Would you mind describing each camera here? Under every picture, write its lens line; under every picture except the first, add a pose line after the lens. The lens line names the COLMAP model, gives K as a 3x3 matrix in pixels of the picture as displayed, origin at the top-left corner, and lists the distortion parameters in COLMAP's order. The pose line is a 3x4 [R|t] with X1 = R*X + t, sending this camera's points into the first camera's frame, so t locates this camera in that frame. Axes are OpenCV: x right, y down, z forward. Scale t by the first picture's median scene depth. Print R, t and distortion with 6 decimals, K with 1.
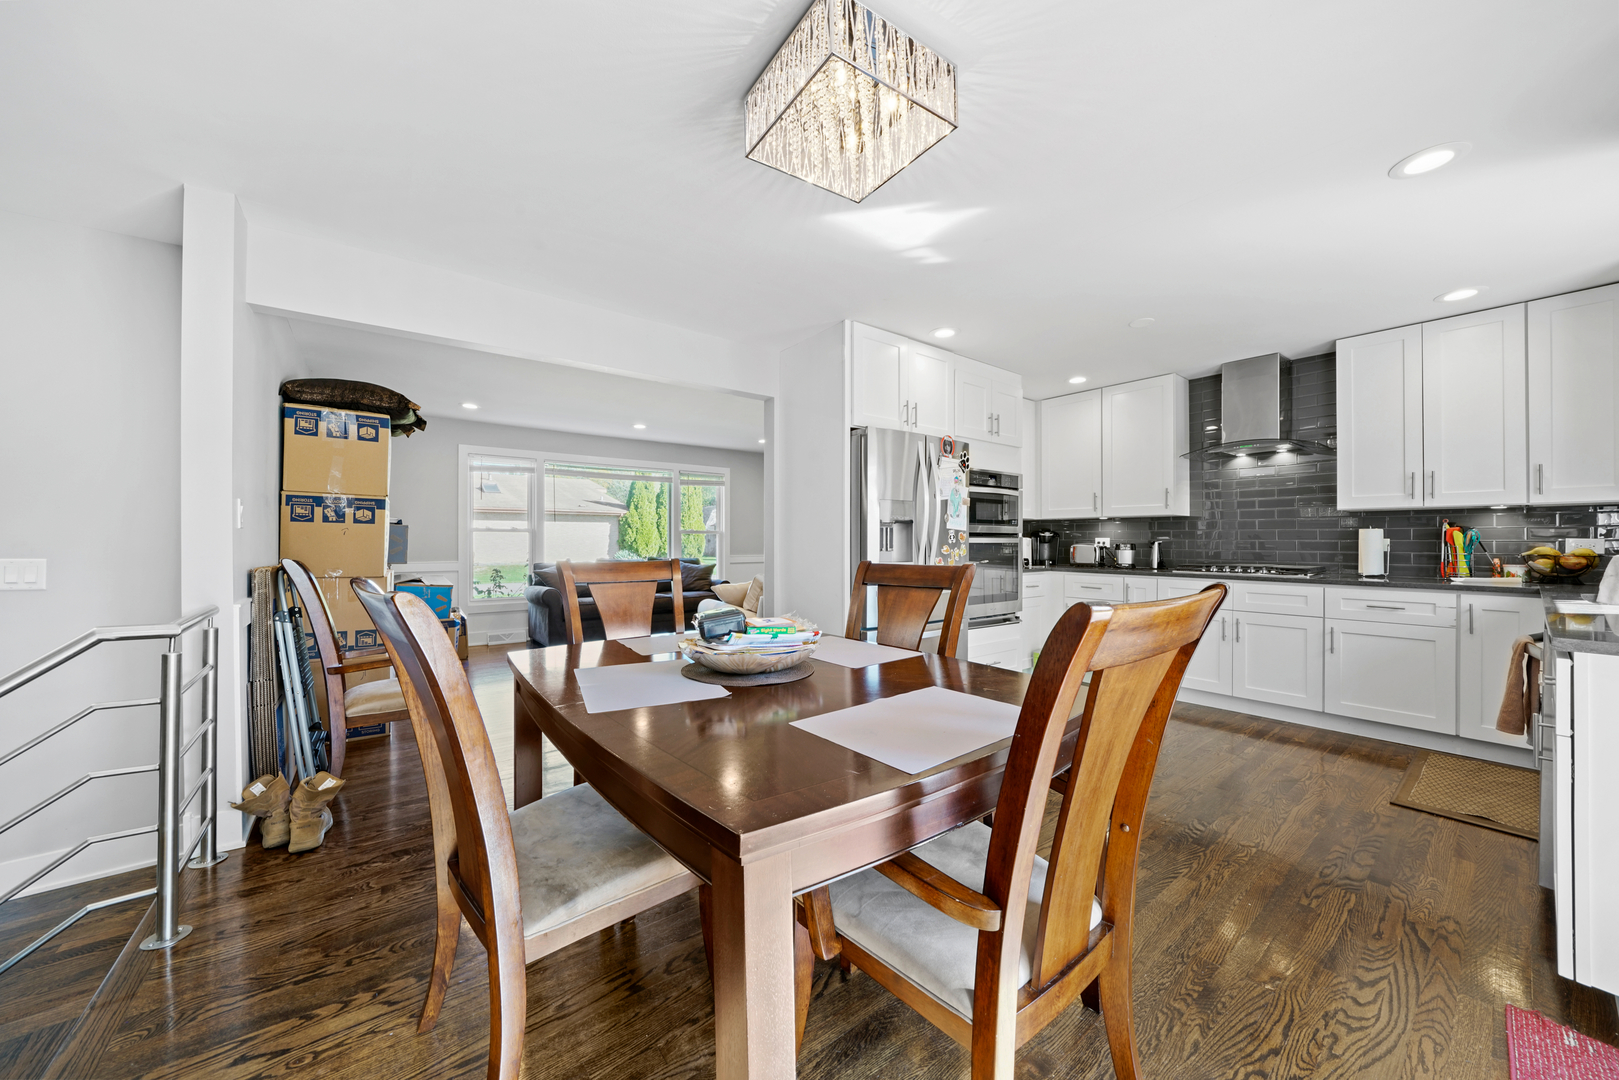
lens RADIAL K [[580.1, 0, 818.3], [0, 580.1, 532.1], [0, 0, 1]] dist [-0.003293, -0.000100]
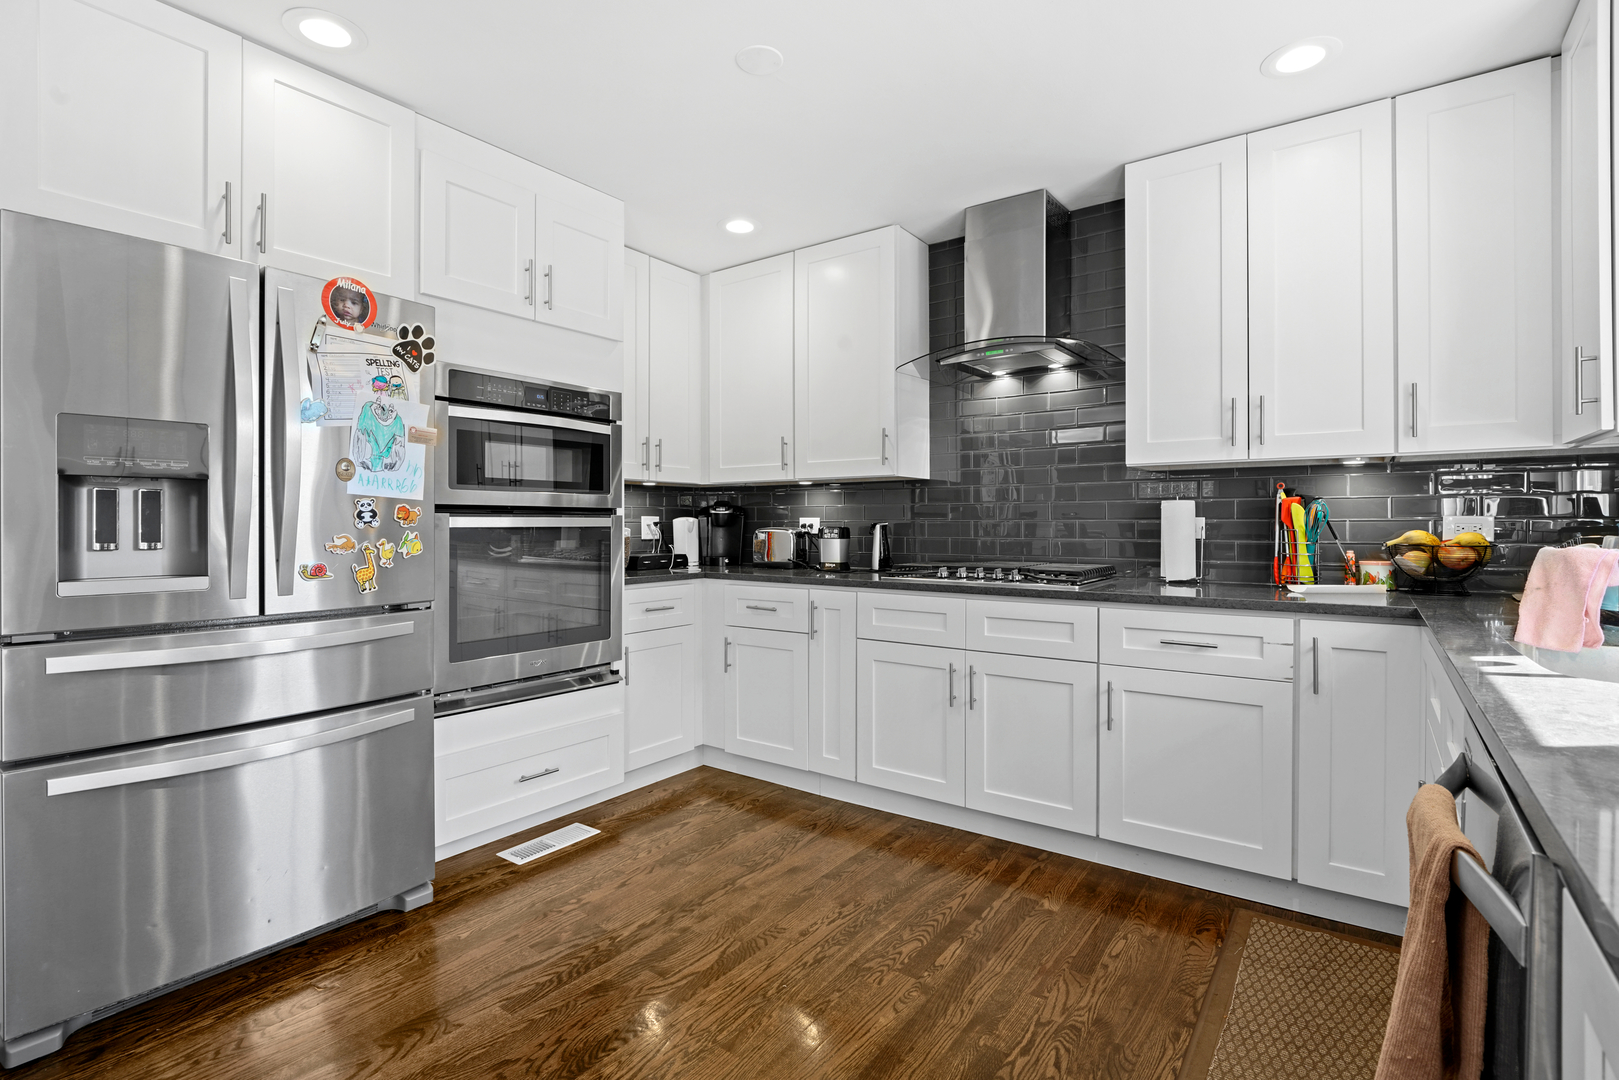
lens RADIAL K [[777.7, 0, 807.5], [0, 777.7, 514.3], [0, 0, 1]] dist [-0.005023, -0.000823]
pose [[0.964925, 0.000290, 0.262525, 0.393694], [-0.000754, 0.999998, 0.001666, 0.007381], [-0.262524, -0.001805, 0.964924, 0.347297]]
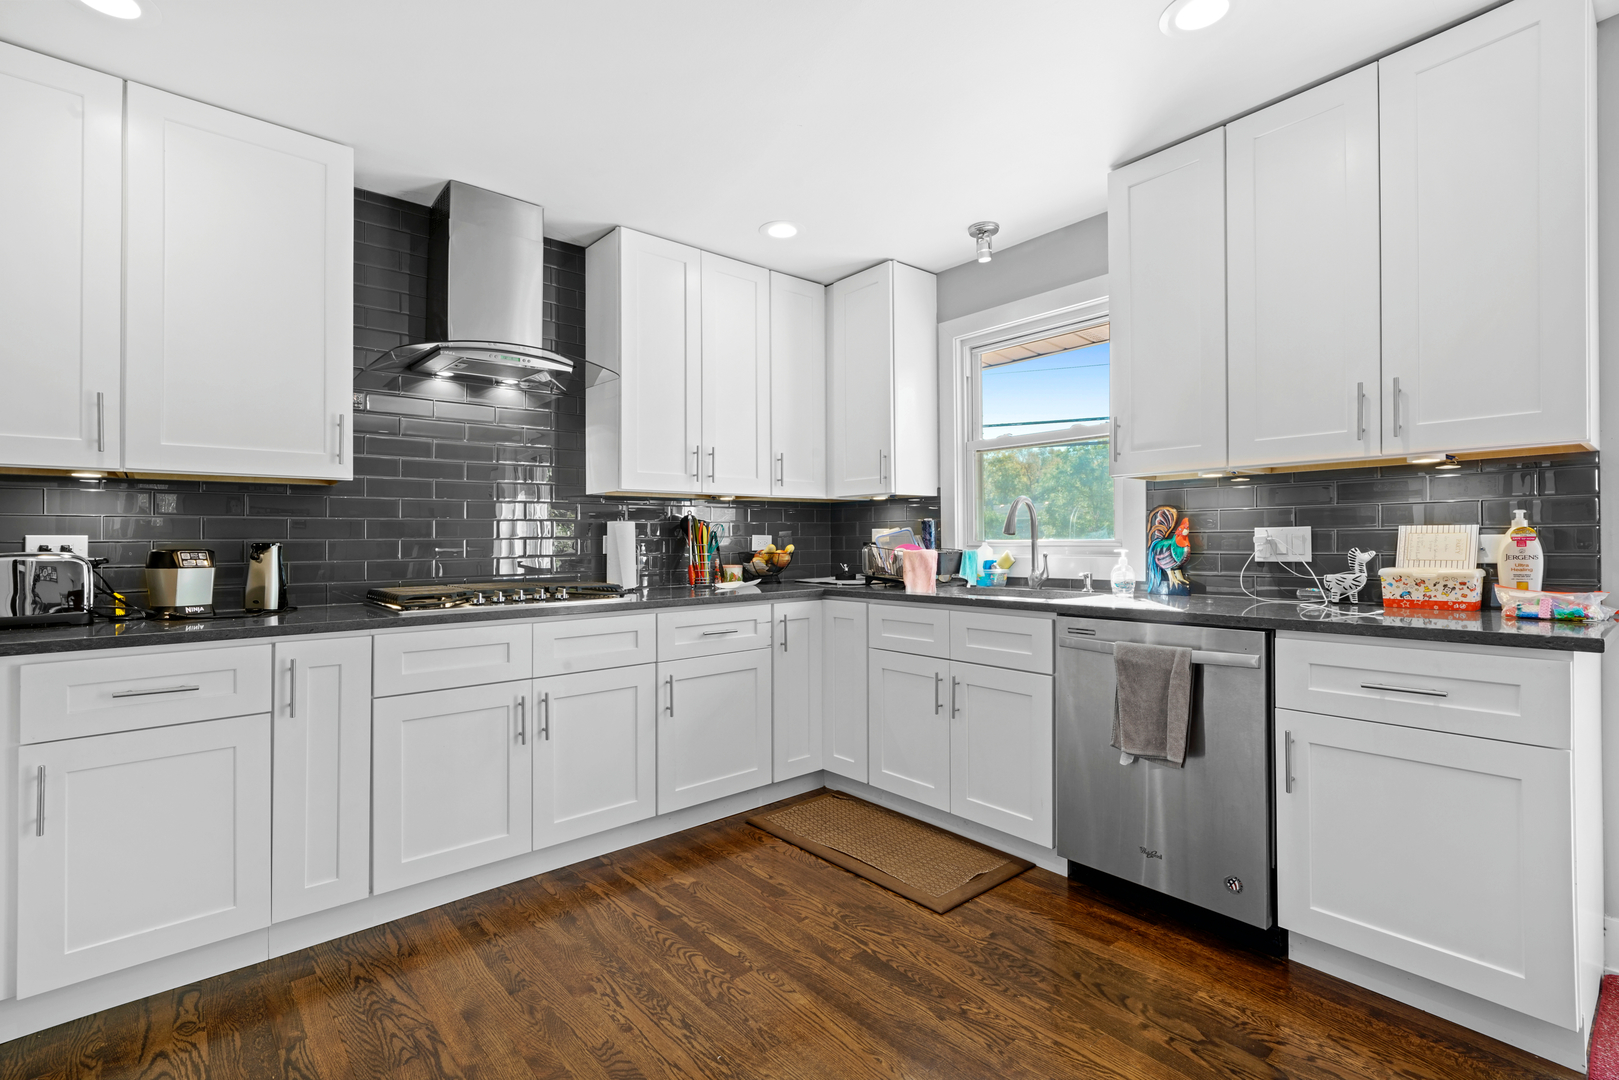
lens RADIAL K [[745.7, 0, 809.9], [0, 745.7, 519.8], [0, 0, 1]] dist [0.020632, 0.000083]
pose [[-0.036346, 0.022905, 0.999077, 0.057717], [-0.006079, 0.999714, -0.023141, 0.011973], [-0.999321, -0.006915, -0.036196, 0.811777]]
